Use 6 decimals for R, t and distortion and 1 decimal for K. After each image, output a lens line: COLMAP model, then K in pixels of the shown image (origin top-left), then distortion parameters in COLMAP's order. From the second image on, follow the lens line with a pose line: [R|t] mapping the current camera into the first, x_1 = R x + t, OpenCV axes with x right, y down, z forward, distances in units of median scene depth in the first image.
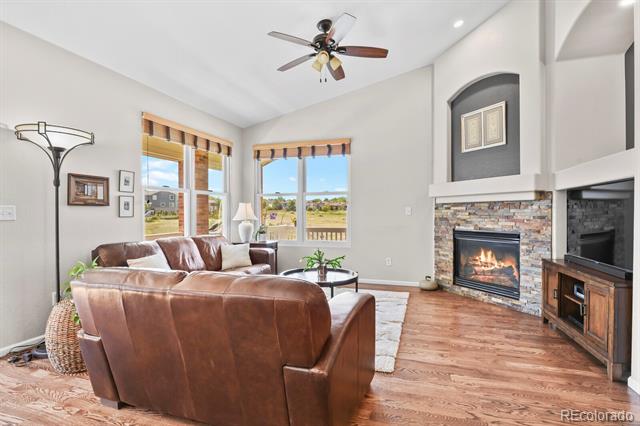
lens RADIAL K [[312.8, 0, 321.1], [0, 312.8, 215.8], [0, 0, 1]] dist [-0.012556, -0.001450]
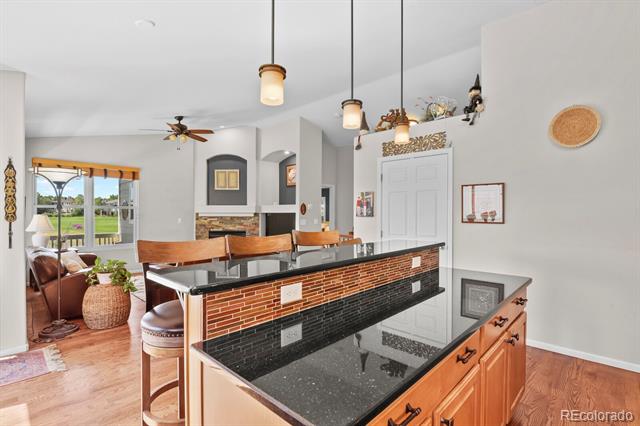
lens RADIAL K [[312.8, 0, 321.1], [0, 312.8, 215.8], [0, 0, 1]] dist [-0.012556, -0.001450]
pose [[0.420915, -0.001418, 0.907099, -0.986516], [0.003479, 0.999994, -0.000051, -0.043477], [-0.907093, 0.003177, 0.420918, -0.367529]]
